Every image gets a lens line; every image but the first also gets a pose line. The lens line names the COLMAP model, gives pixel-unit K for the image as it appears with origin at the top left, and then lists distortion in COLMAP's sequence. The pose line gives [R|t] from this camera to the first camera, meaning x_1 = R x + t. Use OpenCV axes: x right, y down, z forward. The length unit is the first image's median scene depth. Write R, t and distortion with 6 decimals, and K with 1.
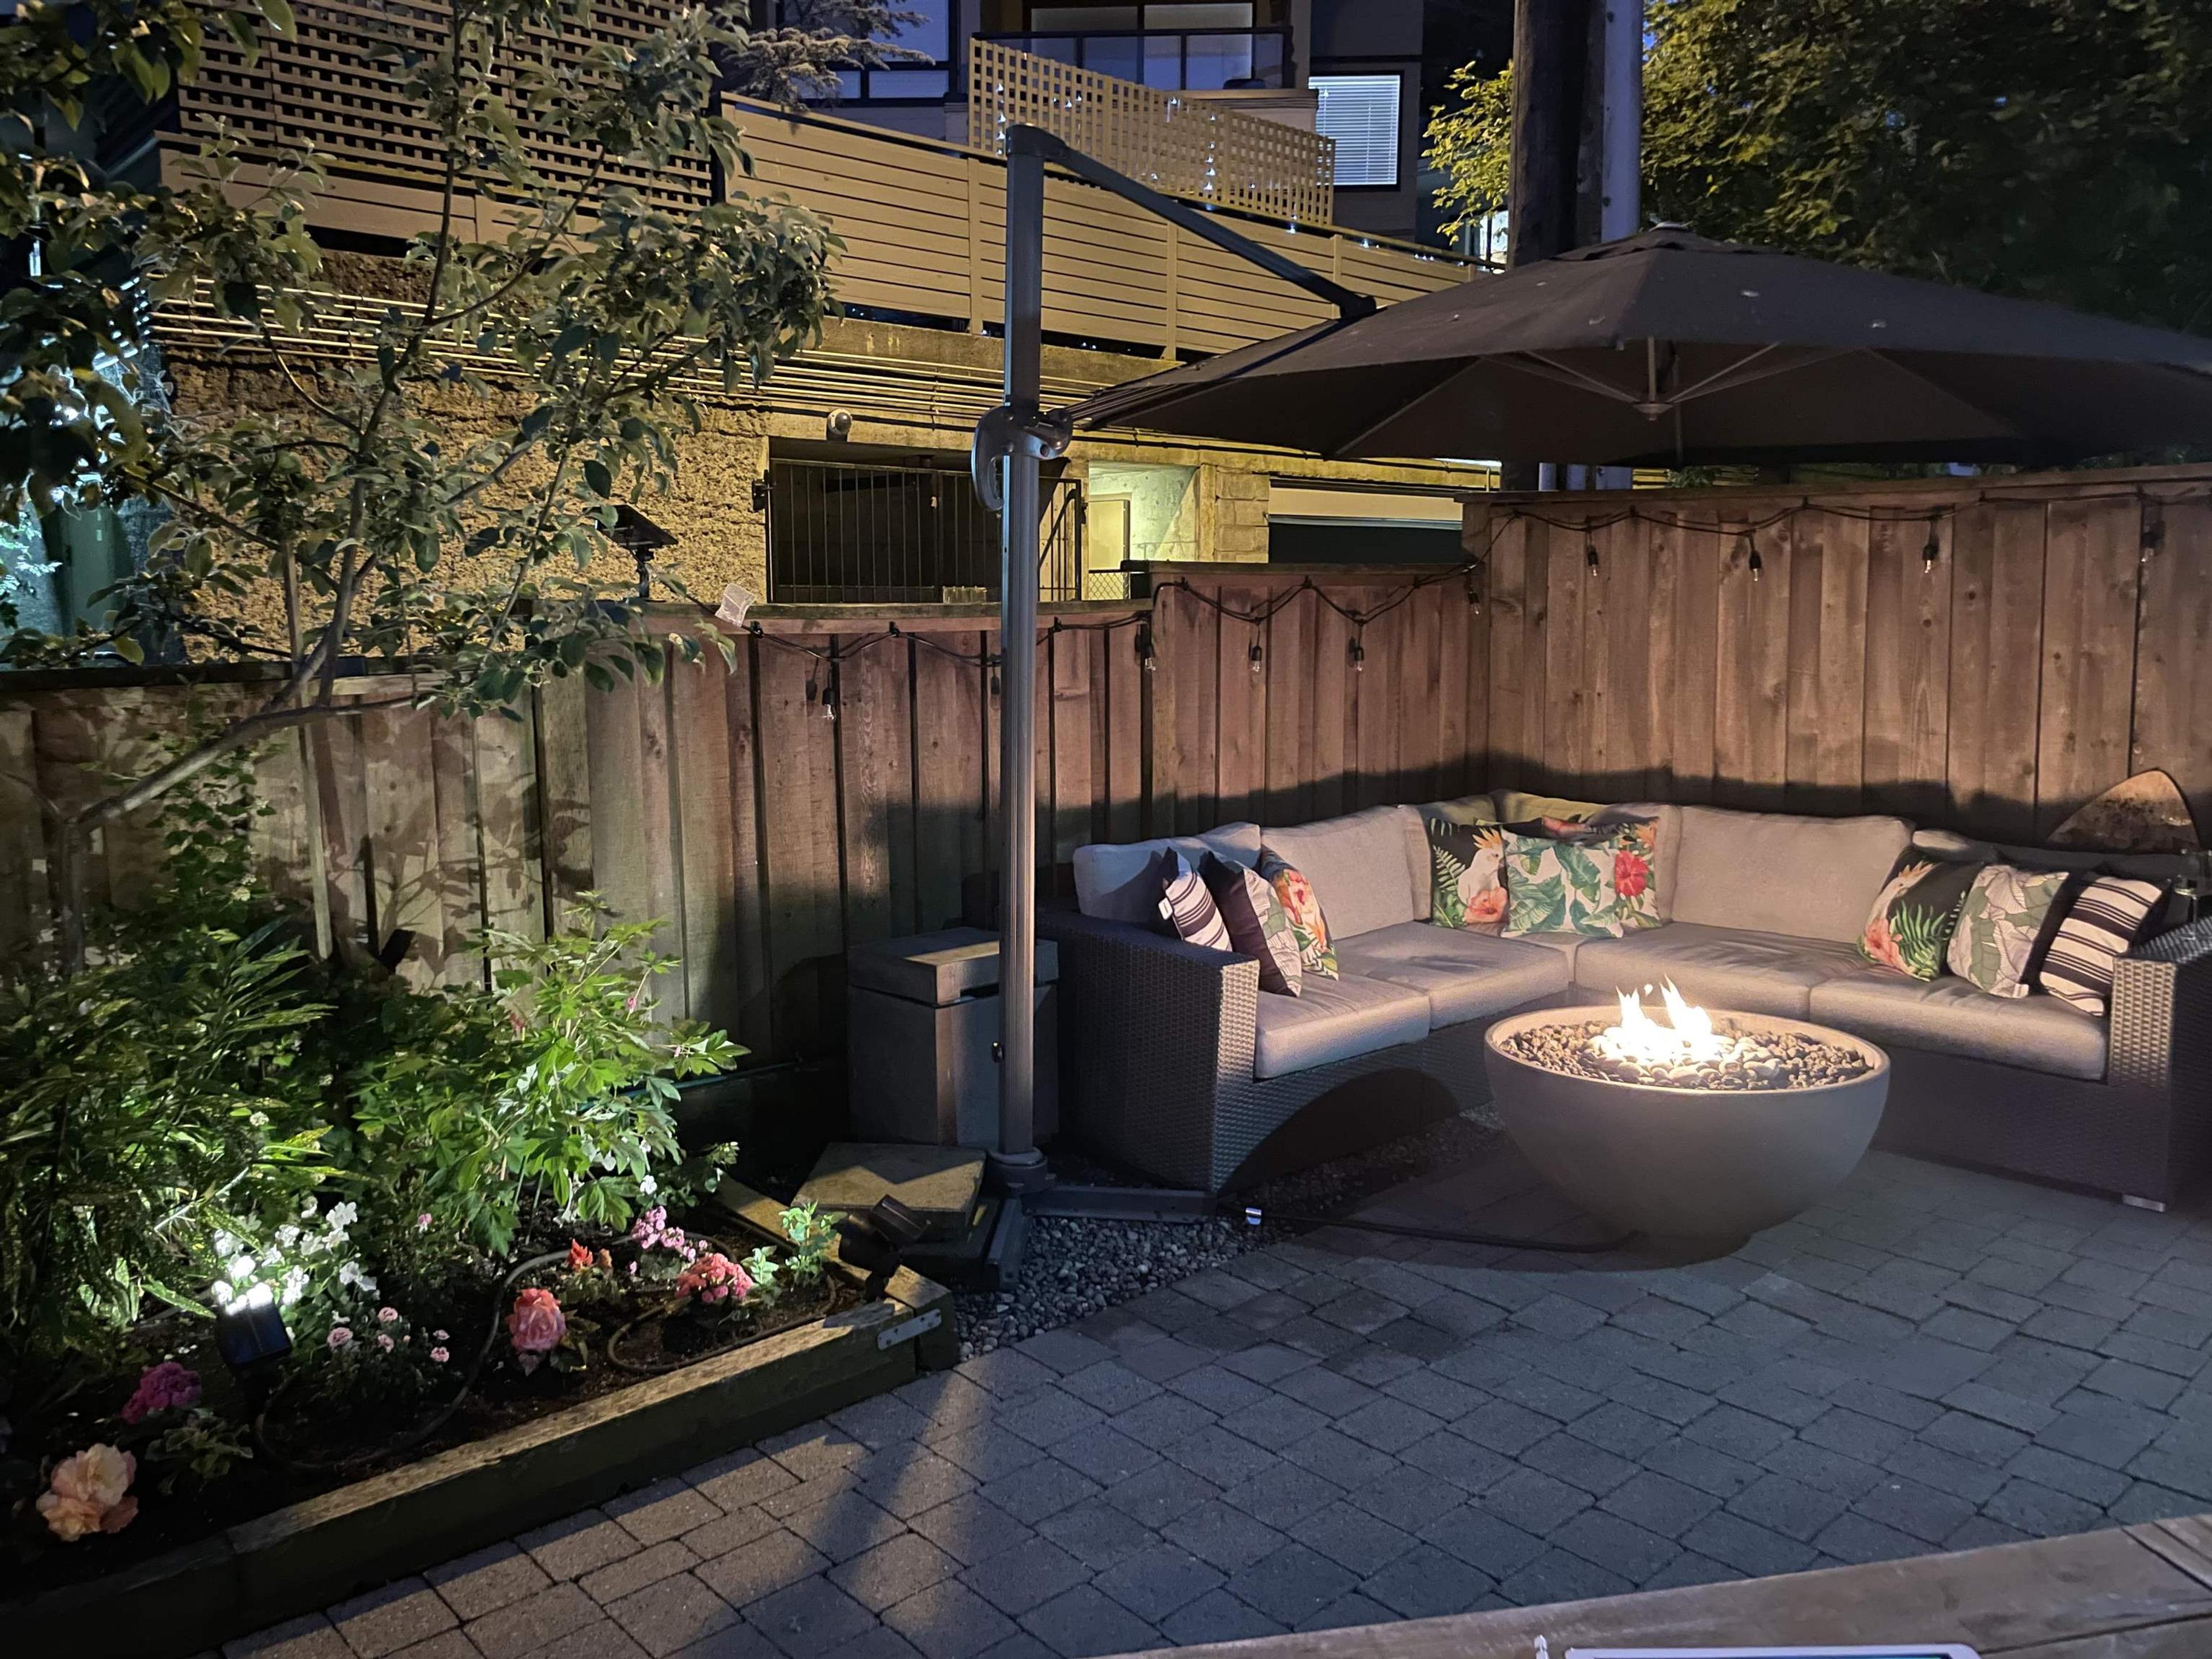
lens RADIAL K [[1664.8, 0, 1099.4], [0, 1664.8, 823.2], [0, 0, 1]] dist [0.071593, -0.093012]
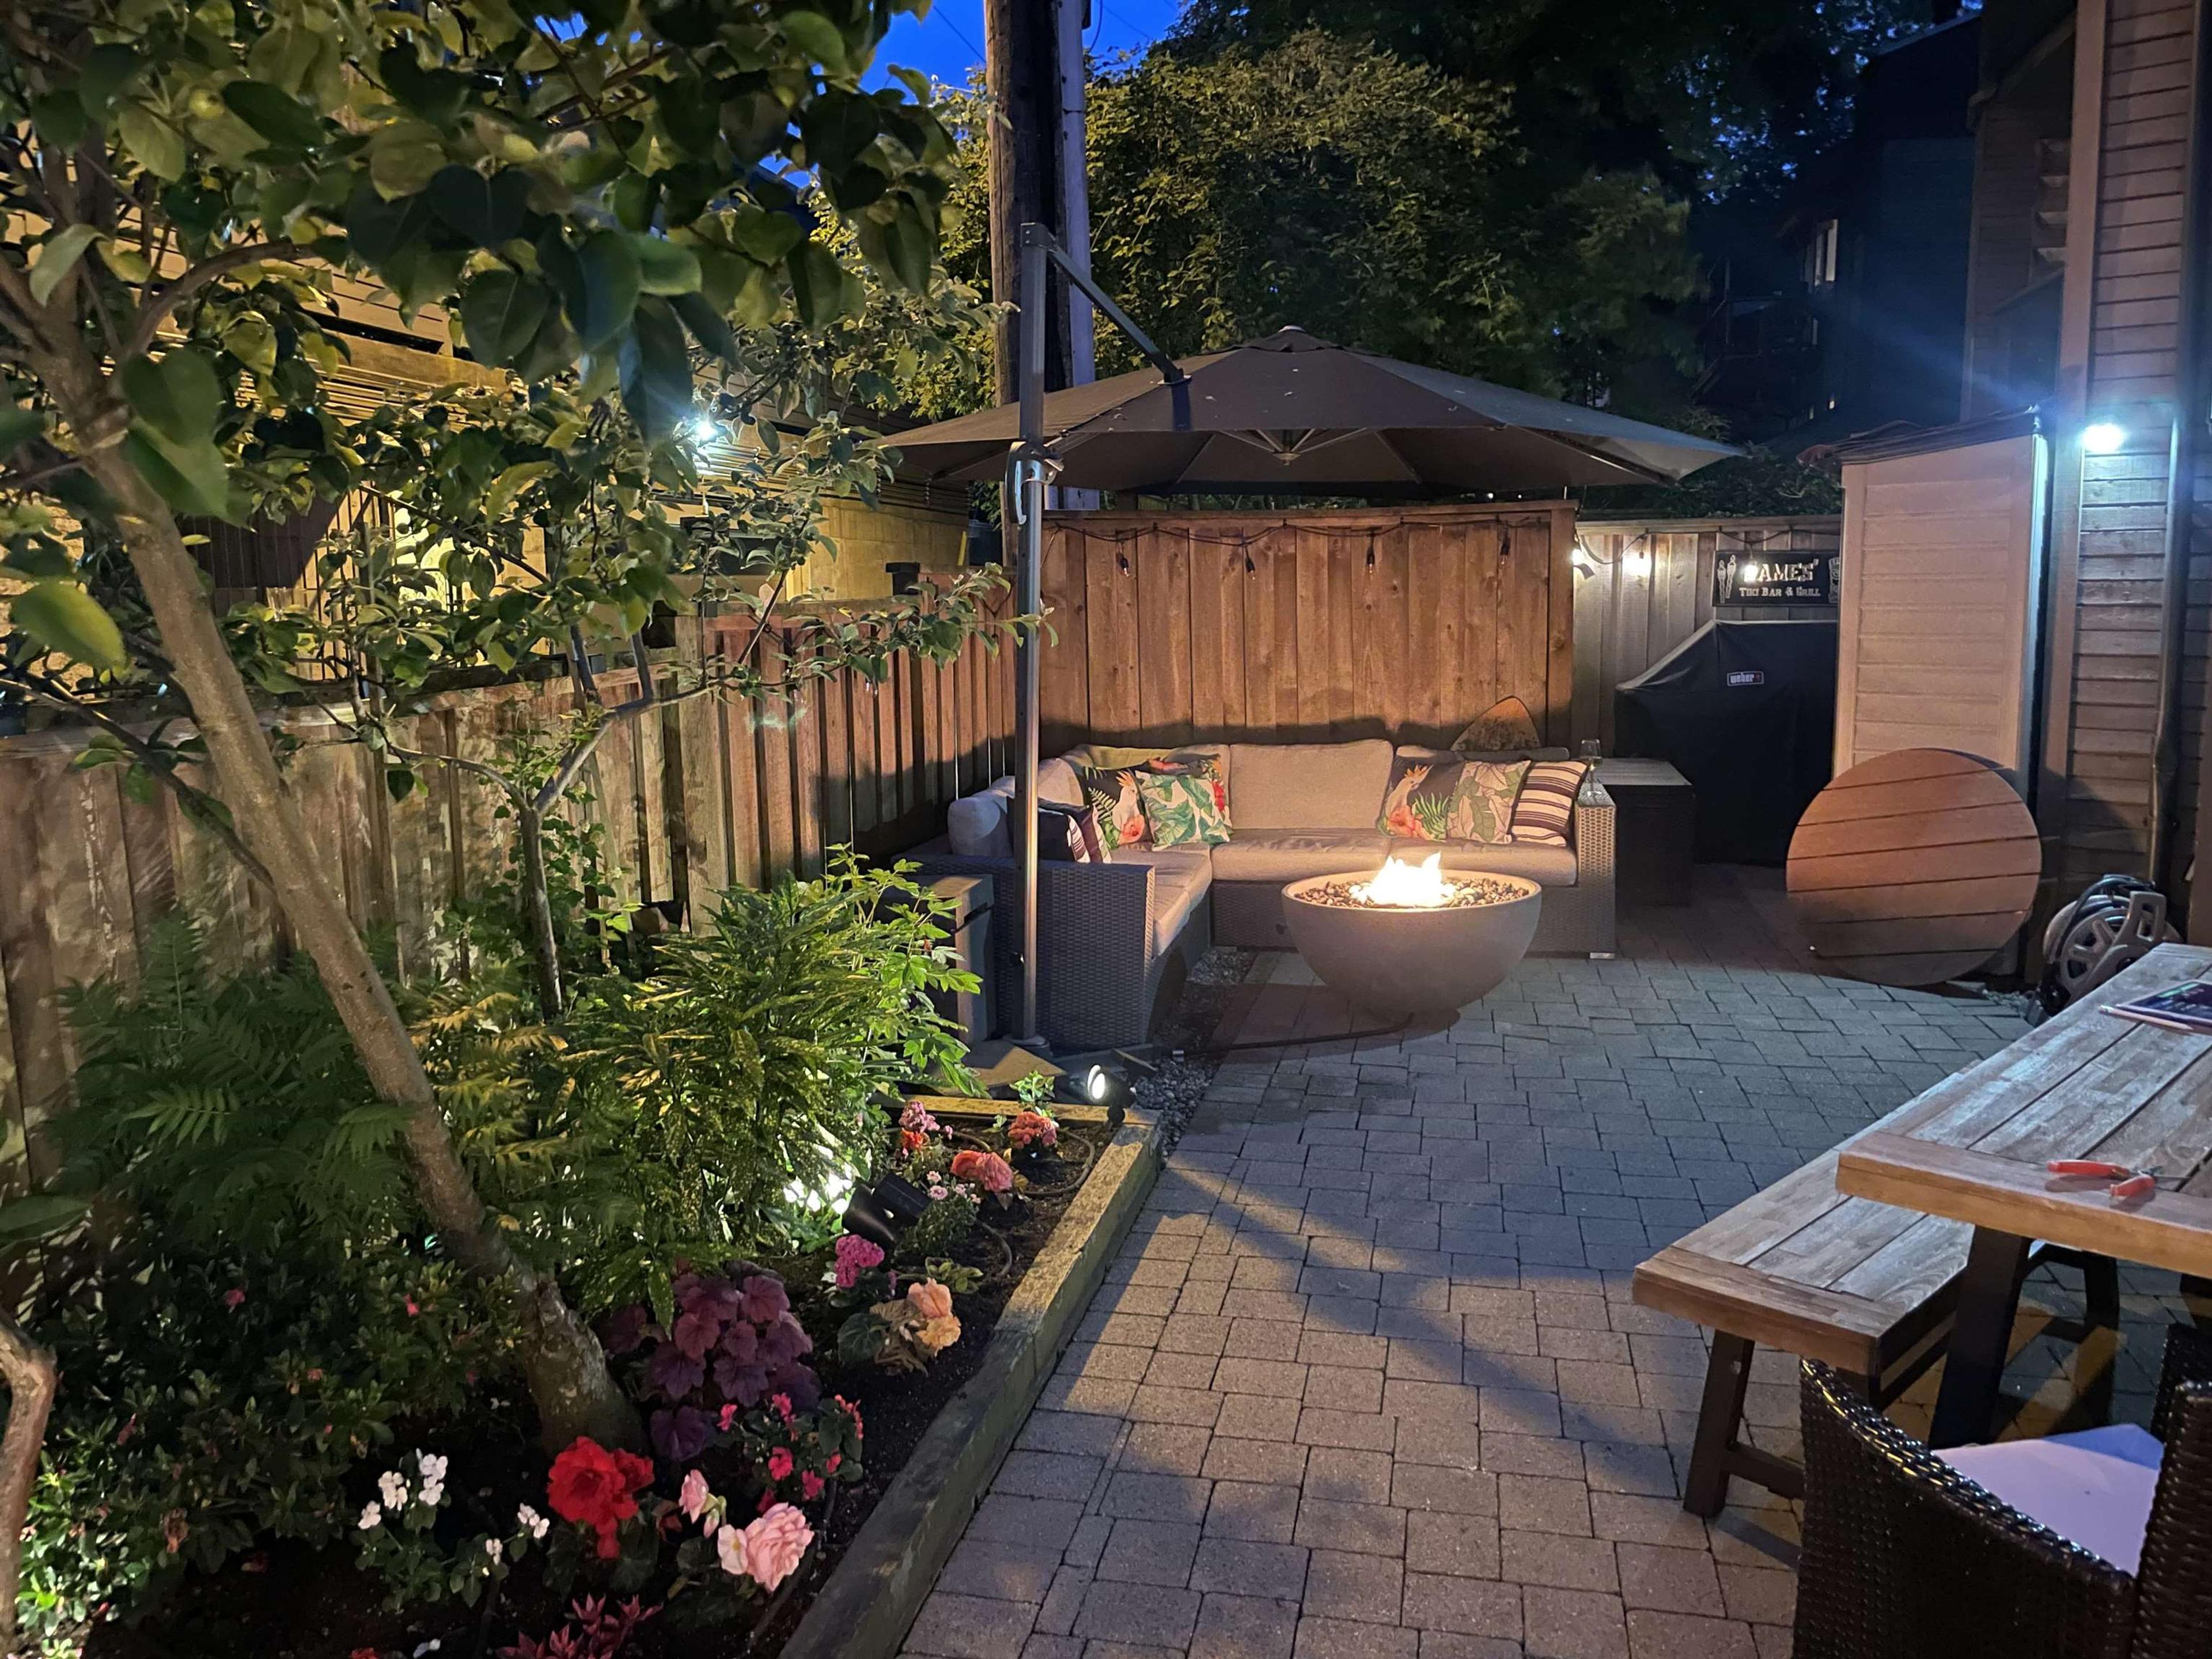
lens RADIAL K [[1636.0, 0, 1097.7], [0, 1636.0, 823.7], [0, 0, 1]] dist [0.115686, -0.087410]
pose [[0.820260, -0.091595, 0.564609, -0.579903], [0.090966, 0.995422, 0.029330, 0.005436], [-0.564711, 0.027302, 0.824837, -0.042622]]
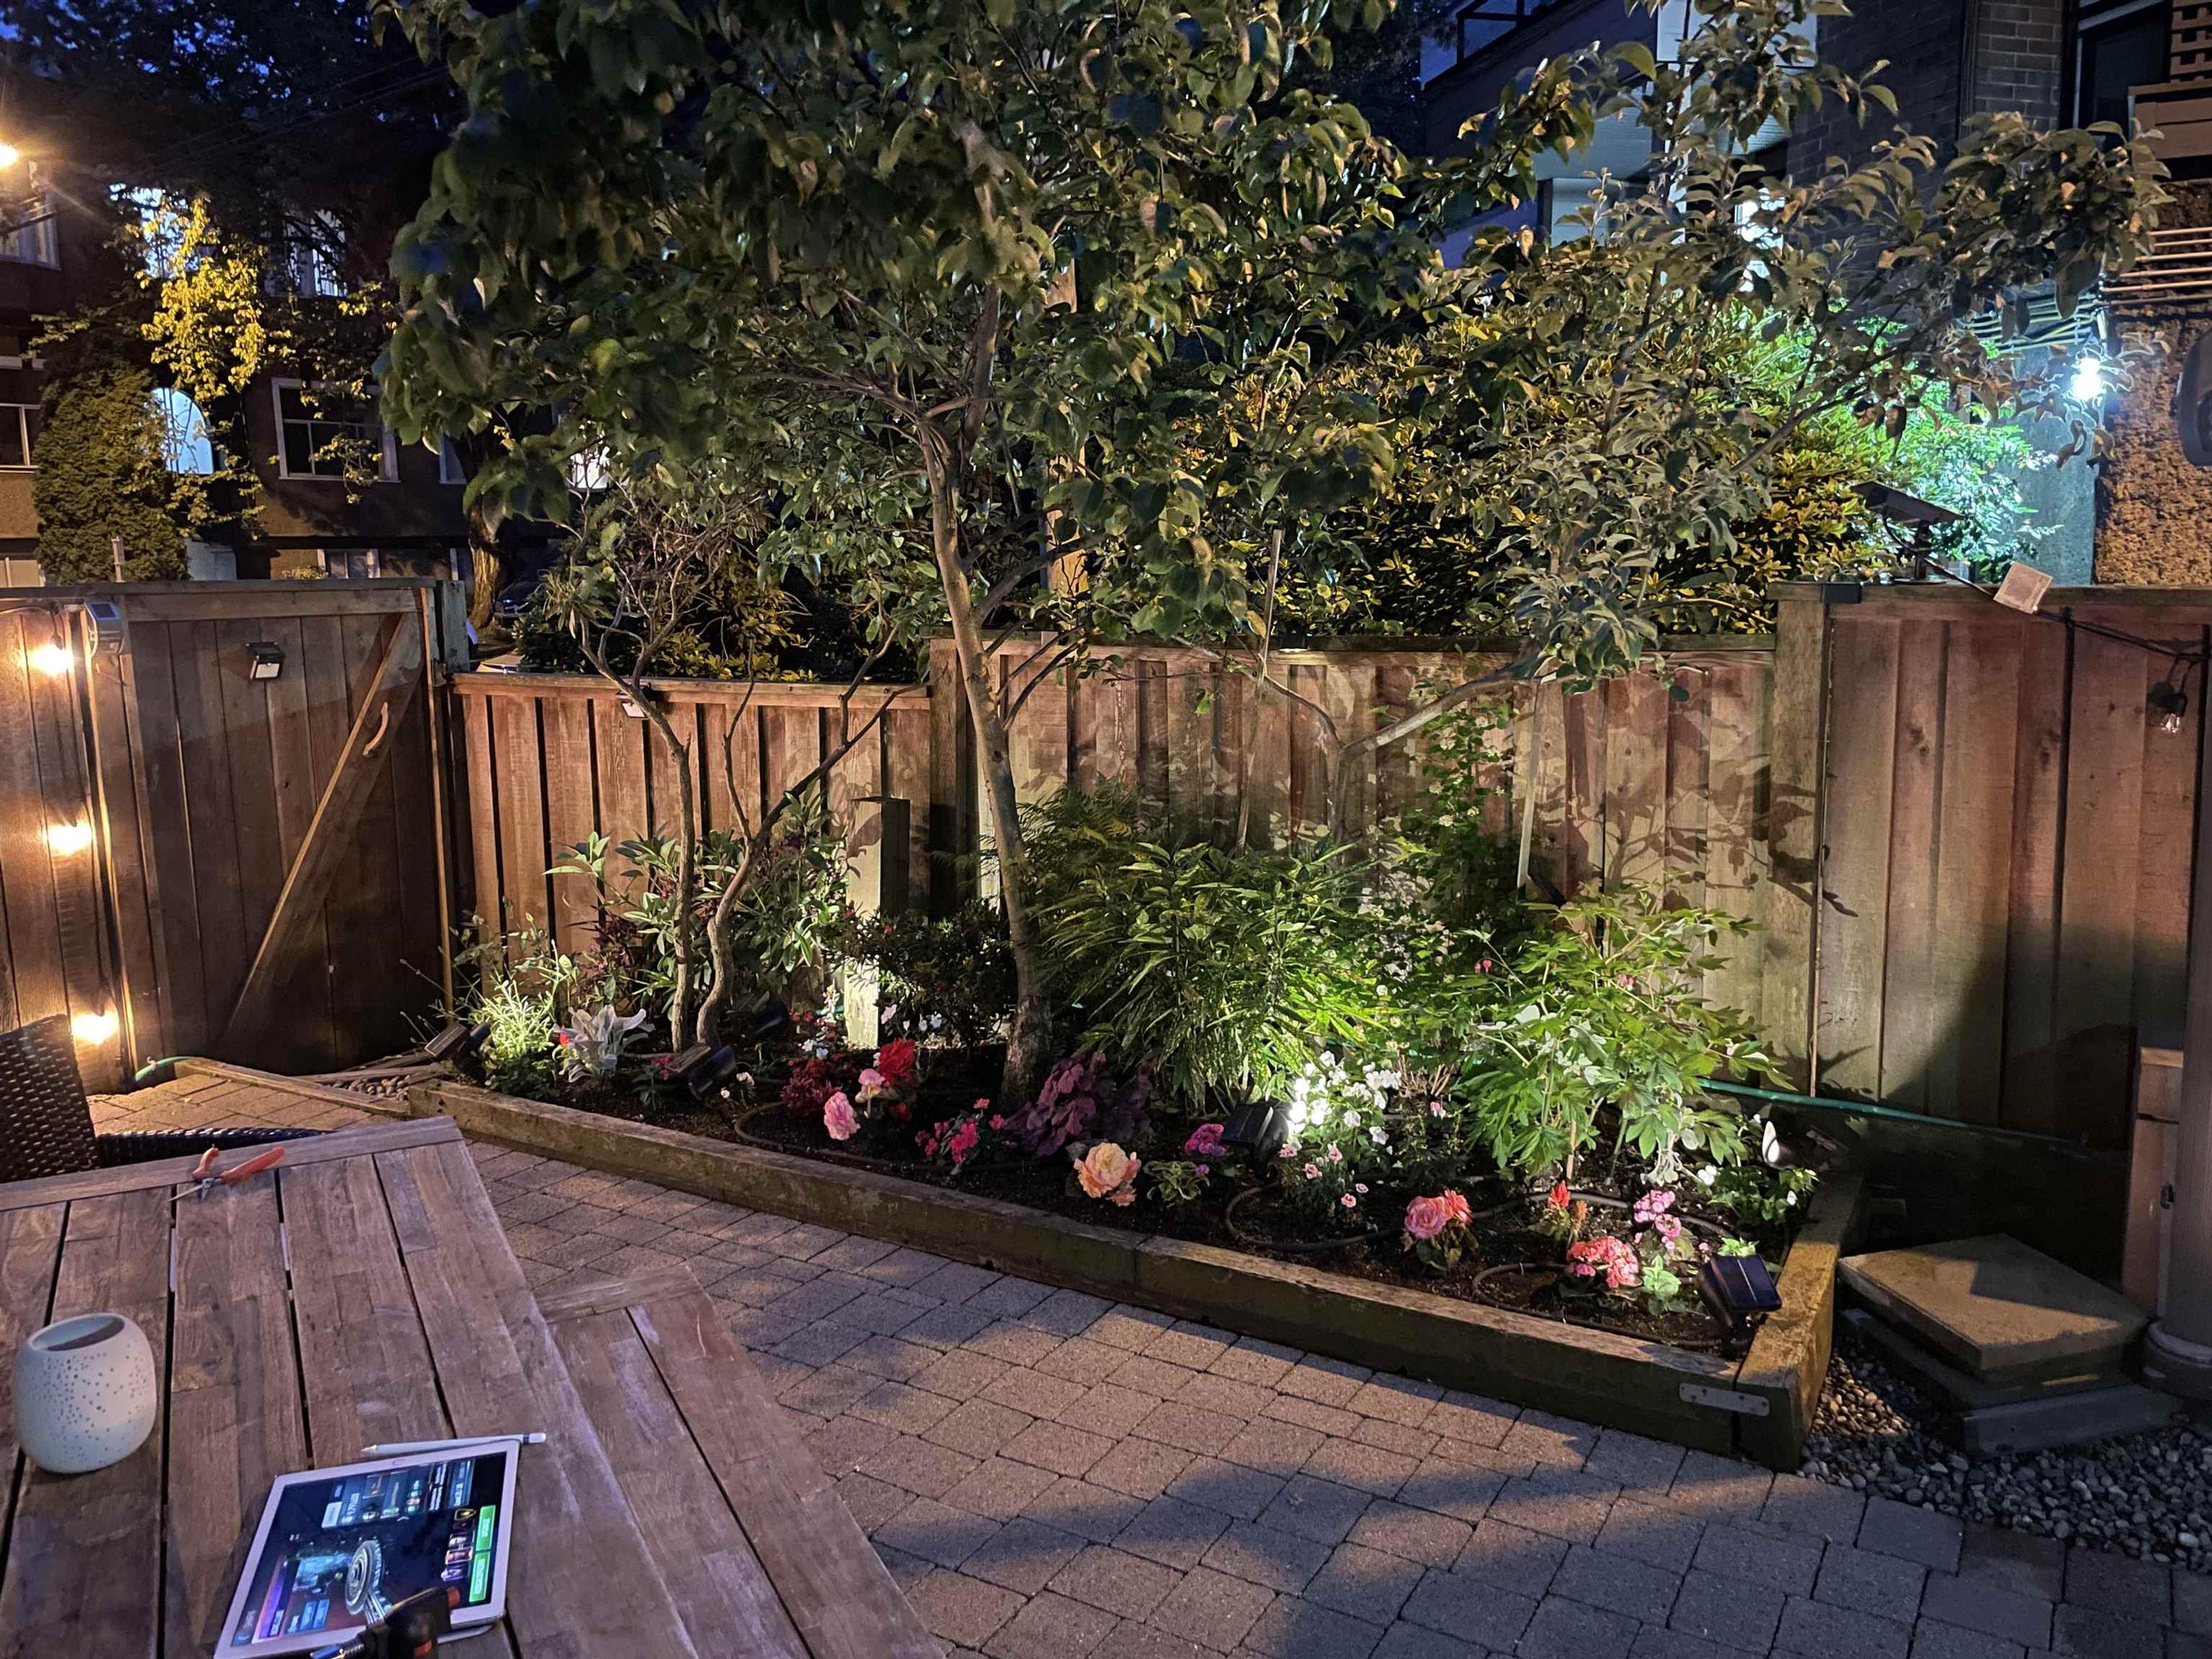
lens RADIAL K [[1664.8, 0, 1099.4], [0, 1664.8, 823.2], [0, 0, 1]] dist [0.071593, -0.093012]
pose [[0.302873, 0.146892, -0.941643, 0.398572], [-0.118034, 0.986225, 0.115882, -0.047554], [0.945693, 0.076049, 0.316039, 0.245478]]
